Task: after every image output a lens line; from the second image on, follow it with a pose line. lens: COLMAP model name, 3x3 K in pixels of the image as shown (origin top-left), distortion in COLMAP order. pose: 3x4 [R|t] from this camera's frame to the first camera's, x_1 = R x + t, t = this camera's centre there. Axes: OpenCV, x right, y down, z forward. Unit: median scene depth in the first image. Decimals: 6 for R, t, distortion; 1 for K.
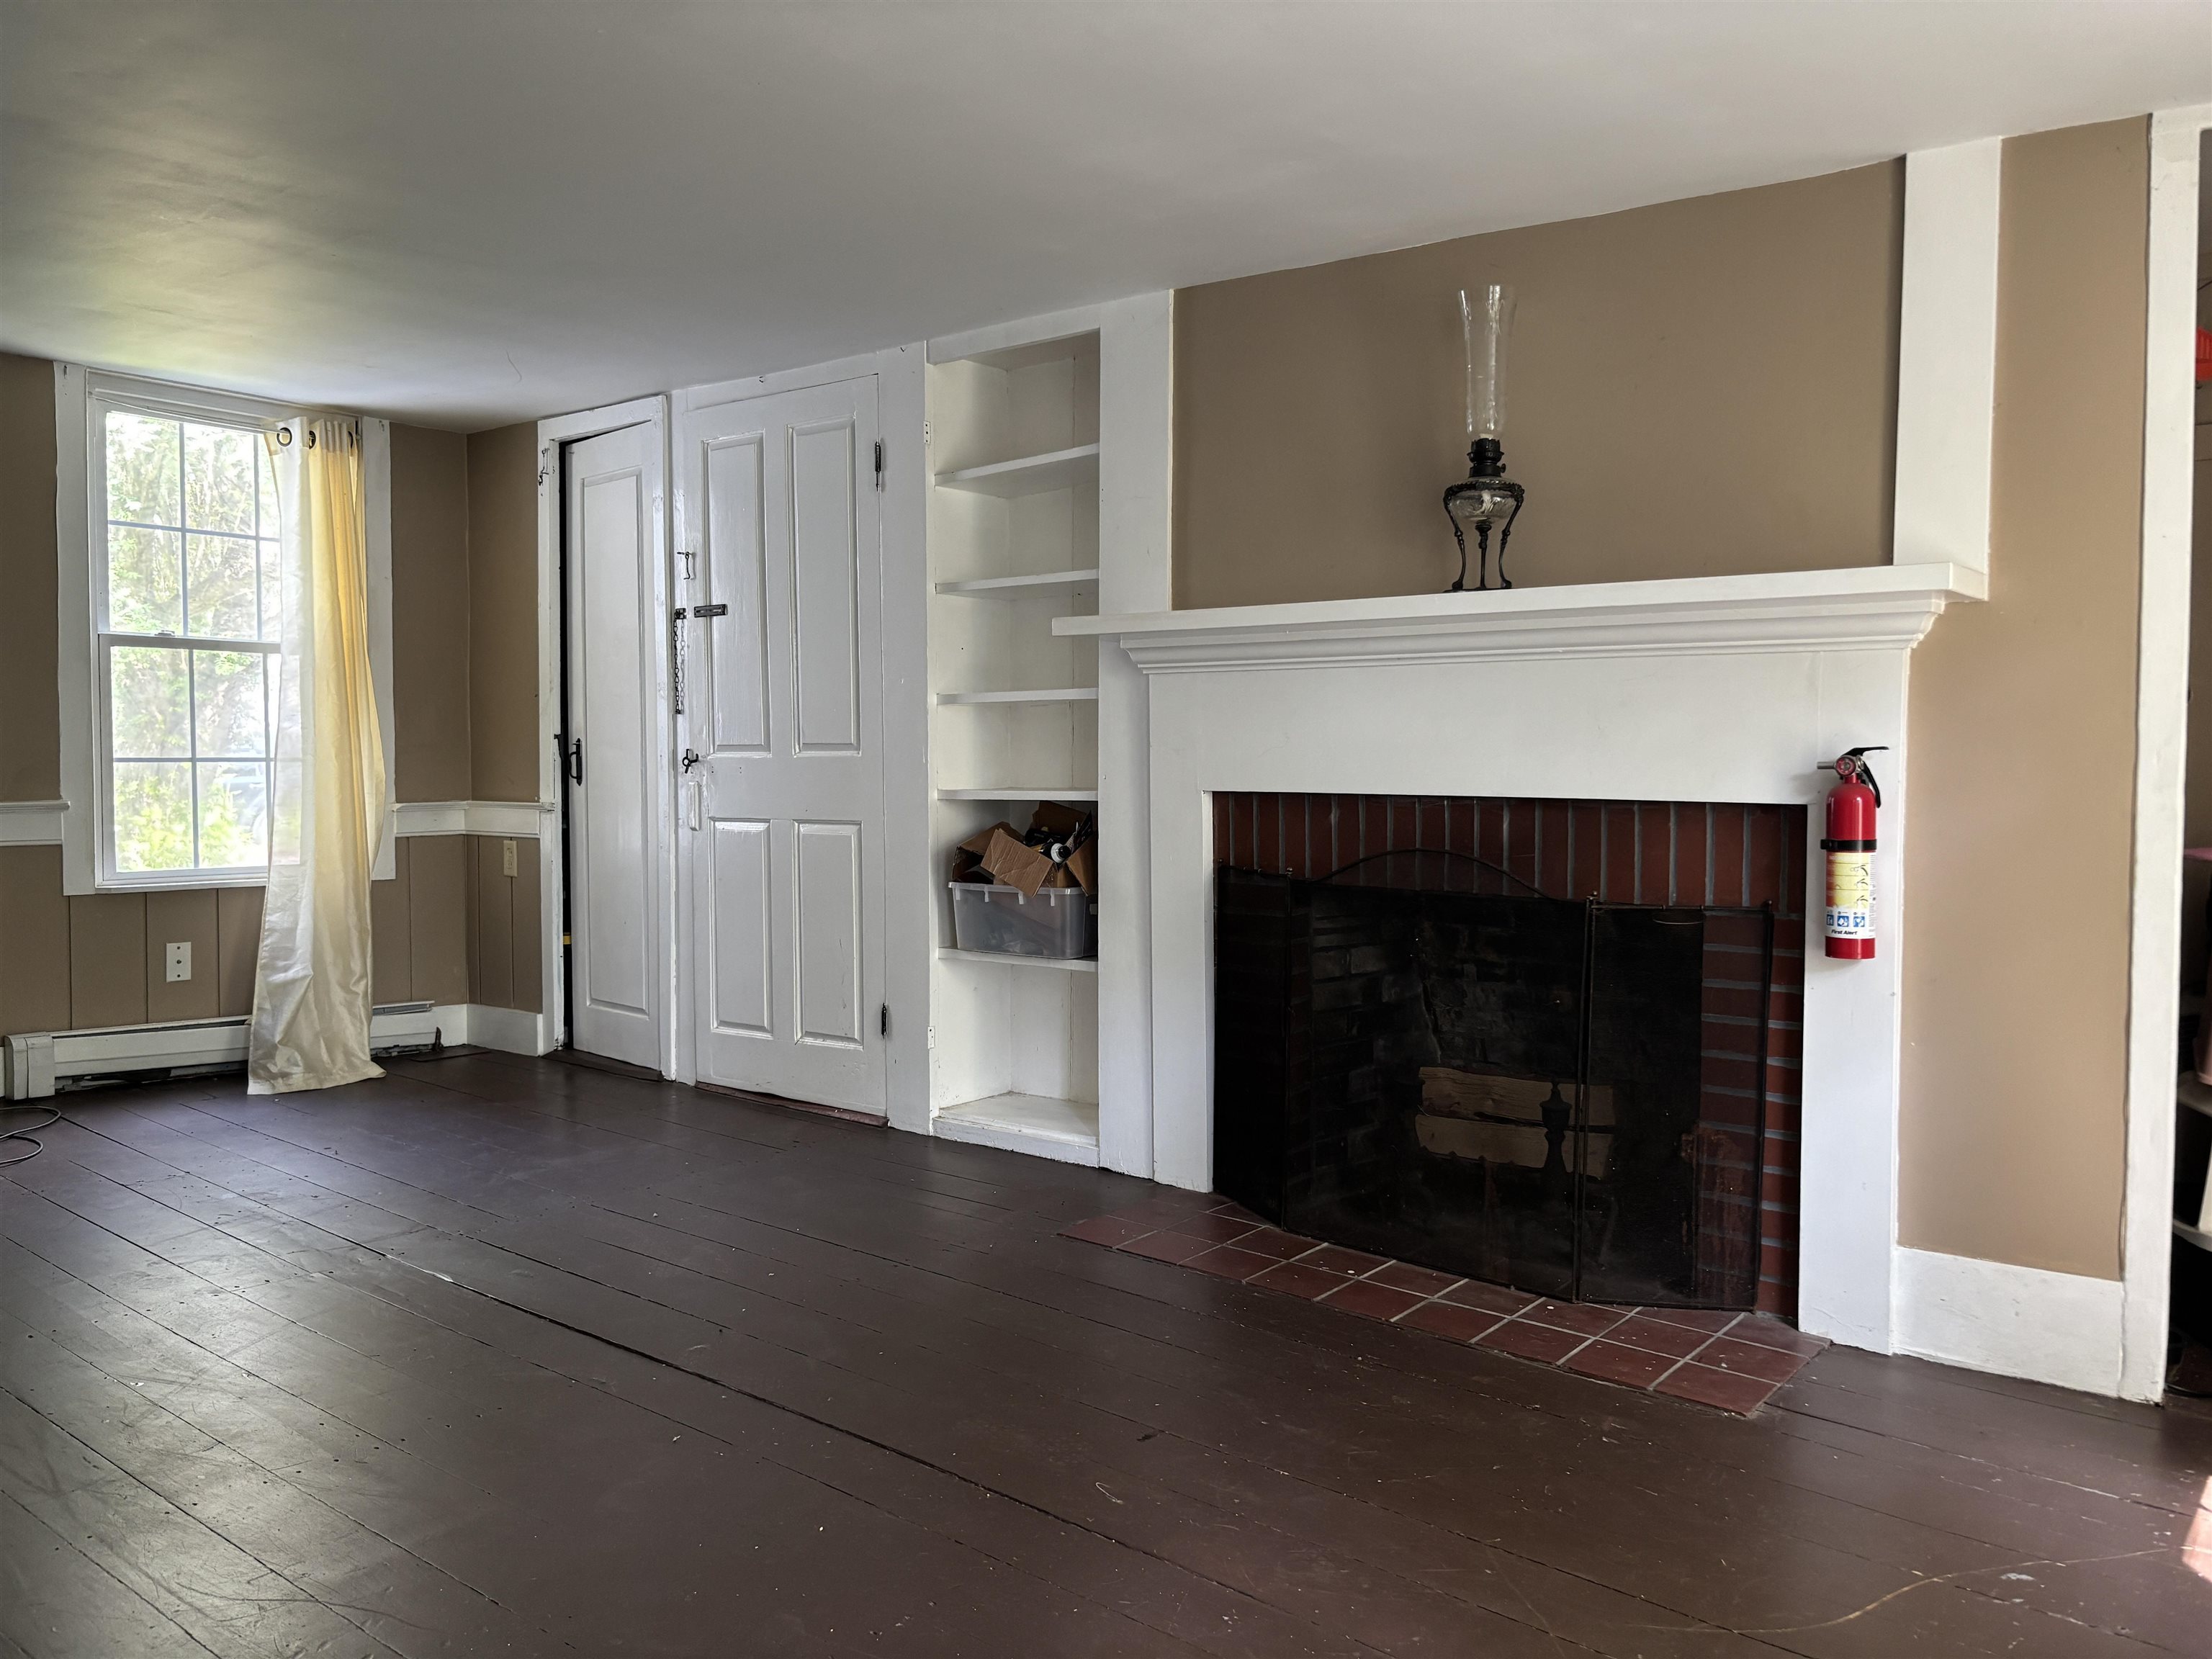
lens RADIAL K [[1667.4, 0, 1102.6], [0, 1667.4, 814.0], [0, 0, 1]] dist [0.020892, -0.020979]
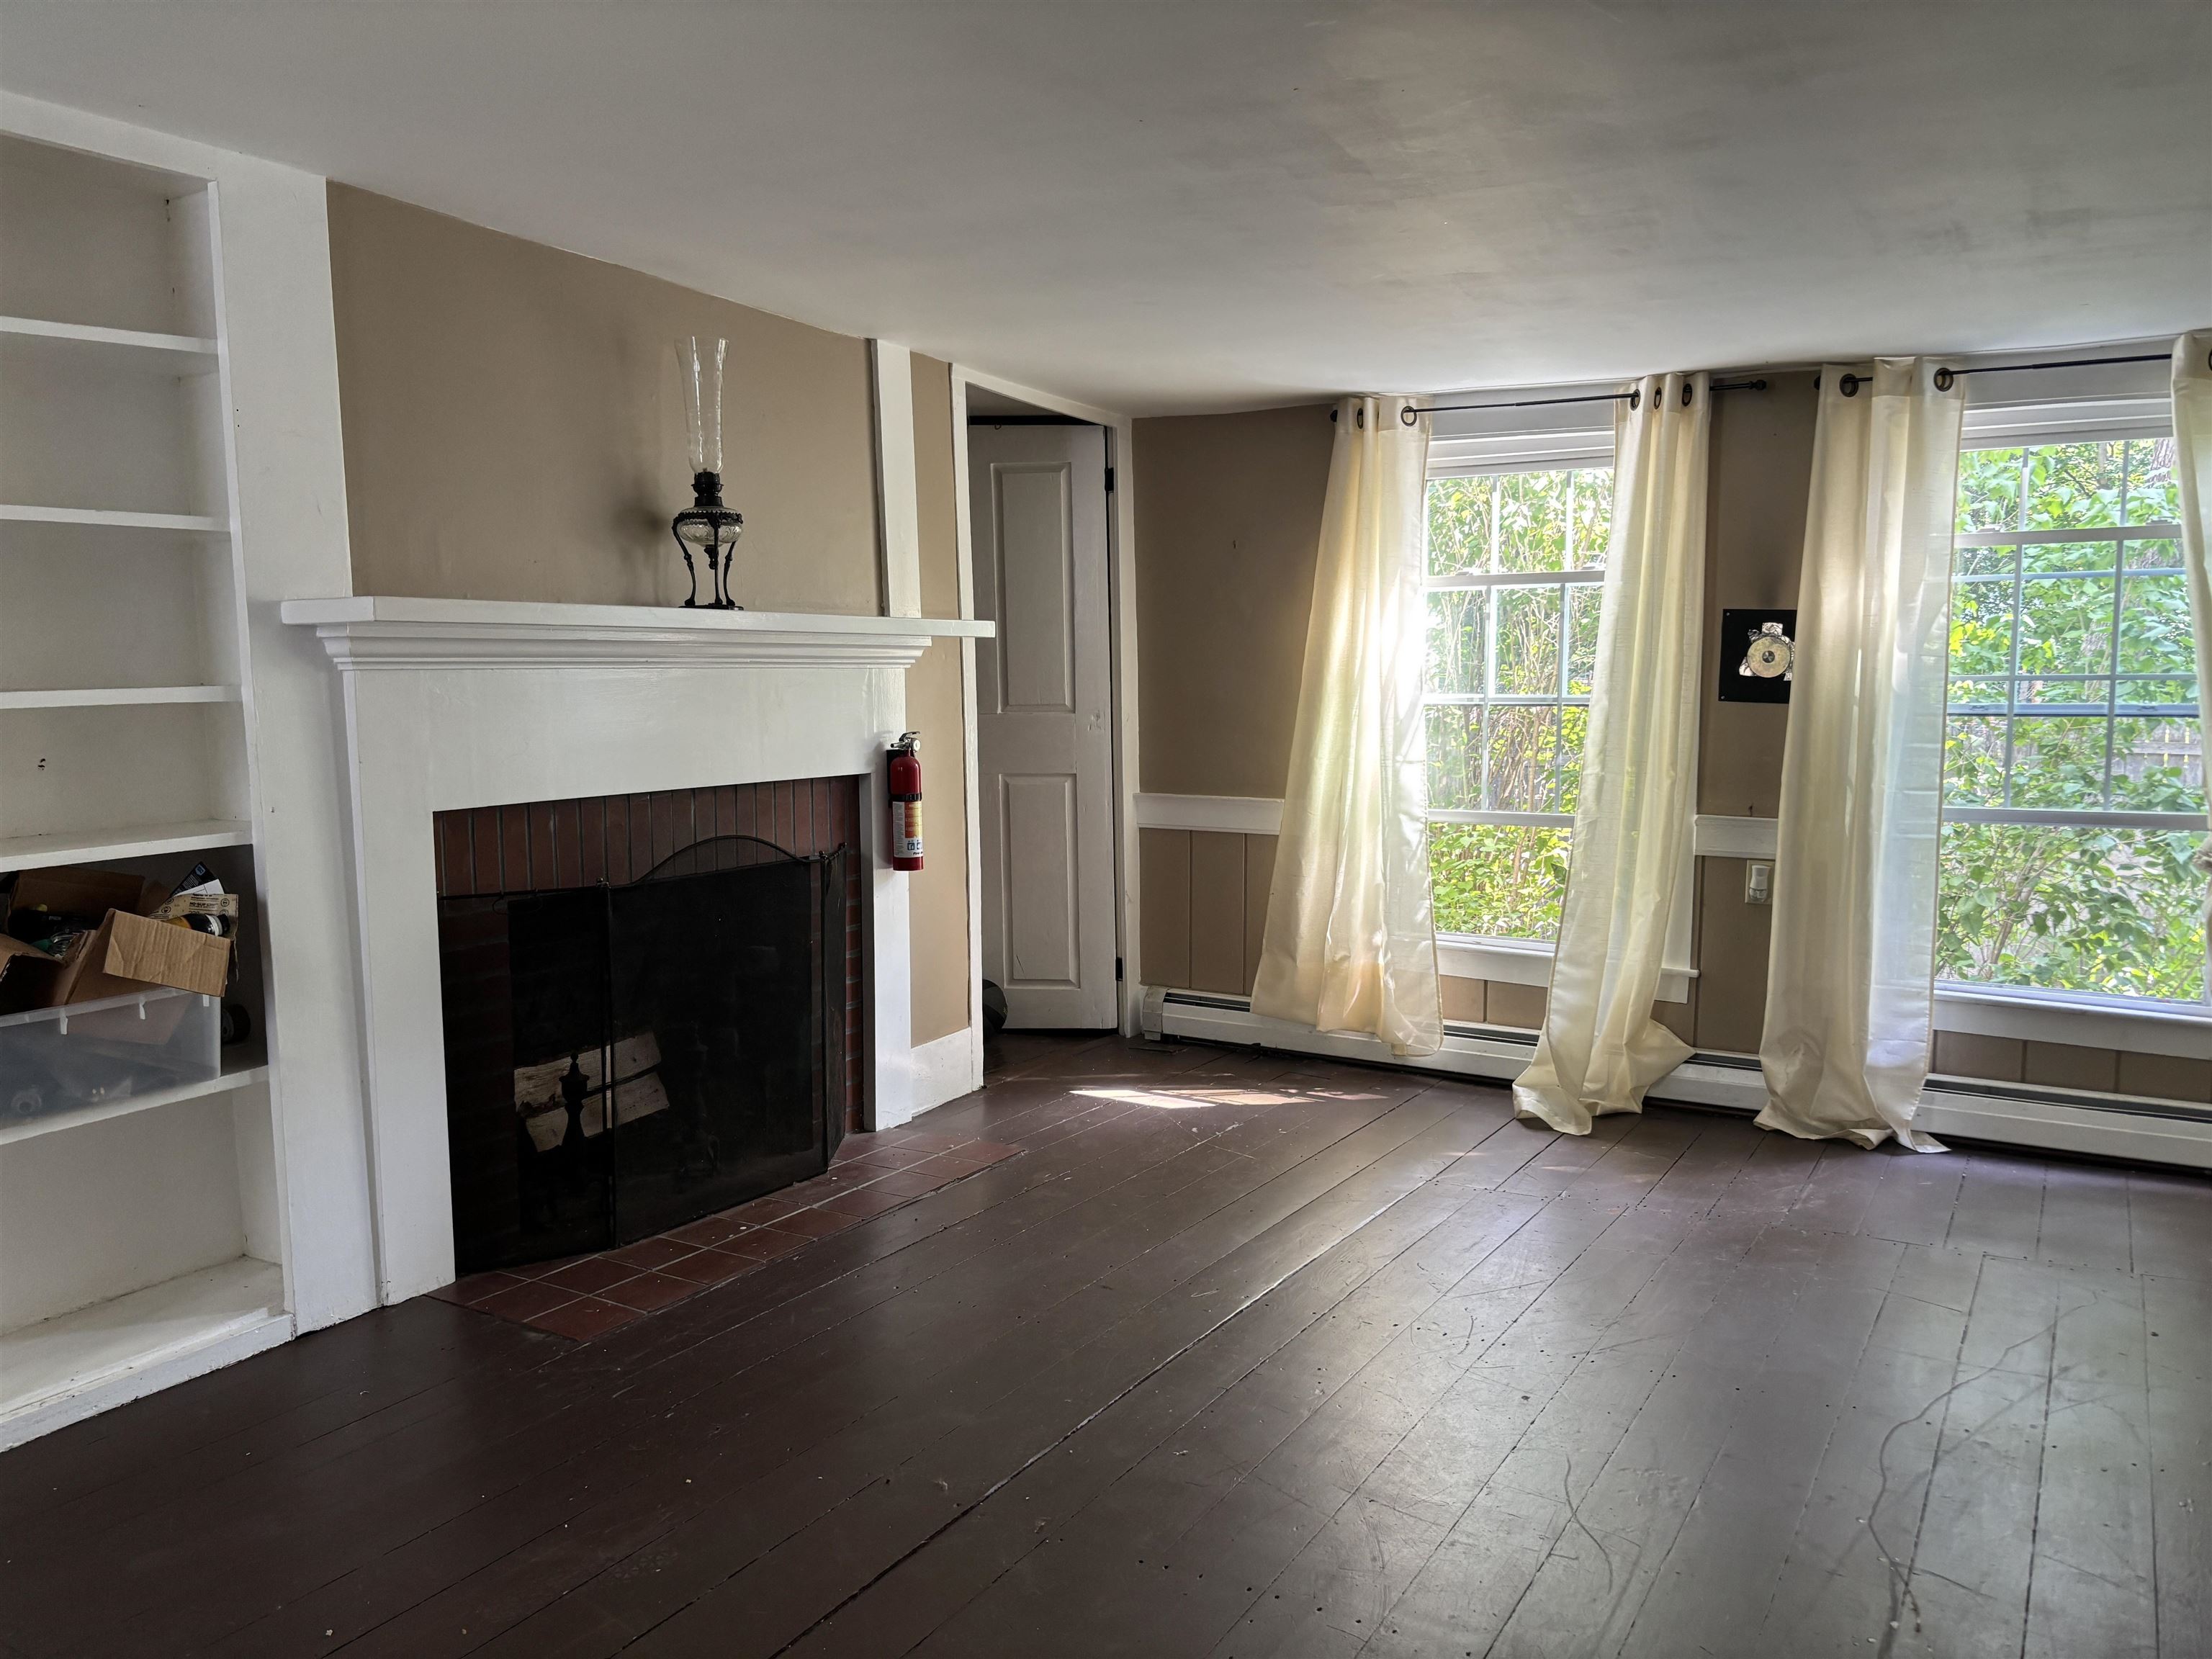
lens RADIAL K [[1667.4, 0, 1102.9], [0, 1667.4, 843.9], [0, 0, 1]] dist [0.020892, -0.020979]
pose [[-0.137113, -0.101401, 0.985352, -0.939976], [0.057388, 0.992263, 0.110098, -0.083387], [-0.988892, 0.071644, -0.130233, 0.892217]]
